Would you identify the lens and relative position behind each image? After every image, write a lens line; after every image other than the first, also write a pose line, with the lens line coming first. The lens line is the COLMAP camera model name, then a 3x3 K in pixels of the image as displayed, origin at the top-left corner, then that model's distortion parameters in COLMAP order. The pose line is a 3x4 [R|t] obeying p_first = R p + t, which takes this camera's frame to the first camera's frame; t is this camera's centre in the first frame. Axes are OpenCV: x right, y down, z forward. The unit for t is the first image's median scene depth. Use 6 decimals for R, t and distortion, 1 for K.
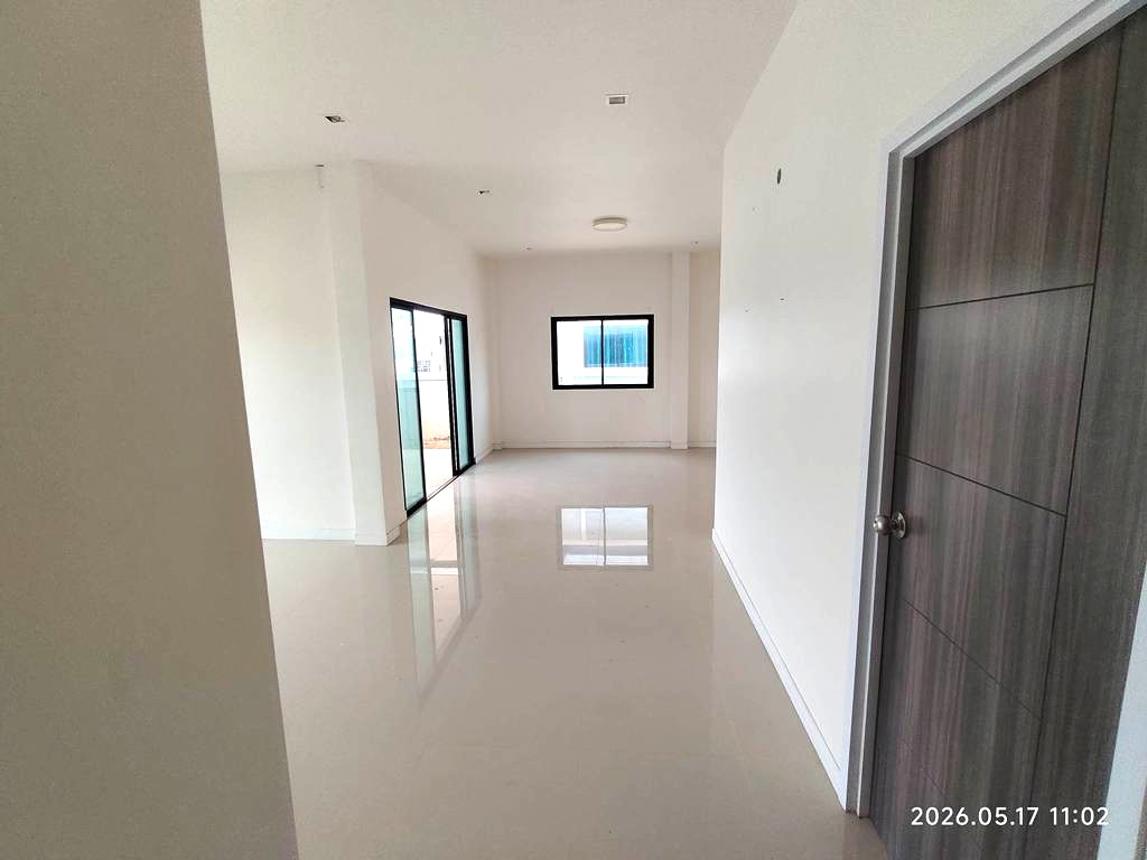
lens RADIAL K [[527.1, 0, 571.9], [0, 527.1, 430.9], [0, 0, 1]] dist [-0.001899, -0.001165]
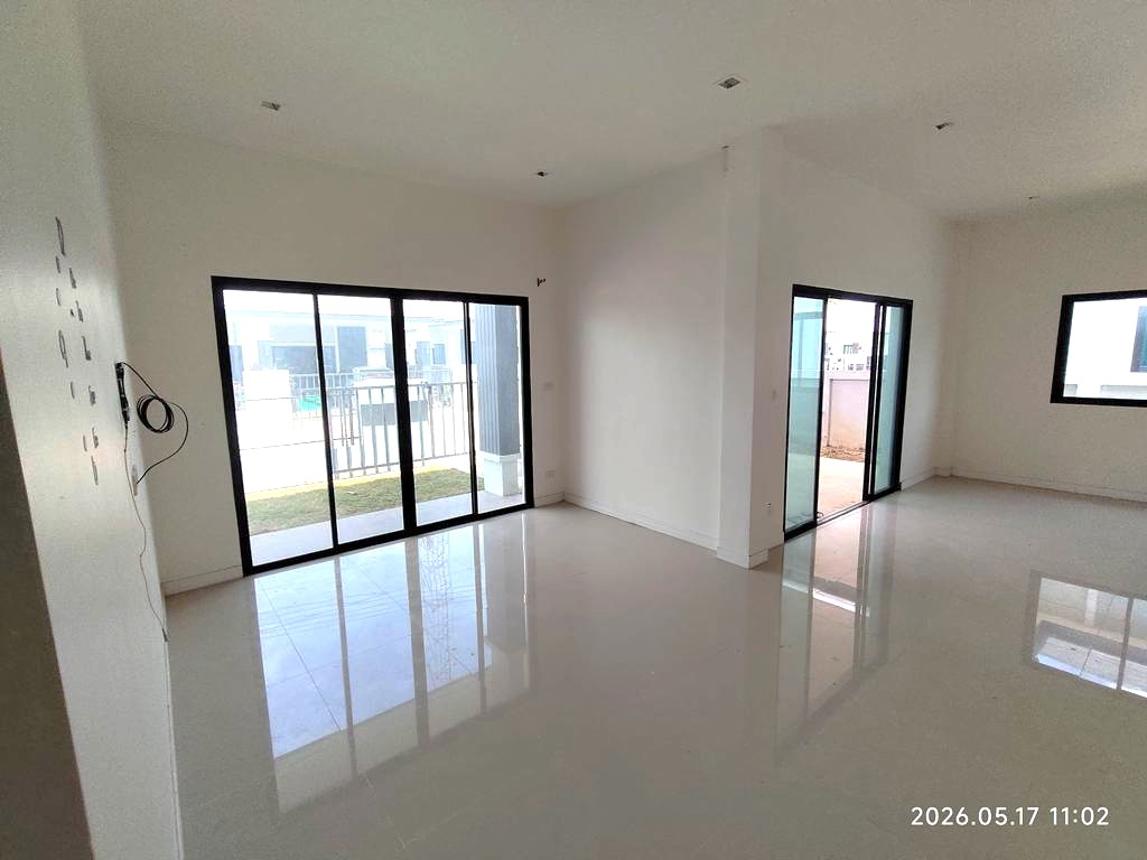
lens RADIAL K [[527.1, 0, 572.3], [0, 527.1, 432.0], [0, 0, 1]] dist [-0.001899, -0.001165]
pose [[0.694337, 0.114050, -0.710556, 0.028463], [-0.104957, 0.992853, 0.056800, -0.018850], [0.711956, 0.035139, 0.701345, 0.108961]]
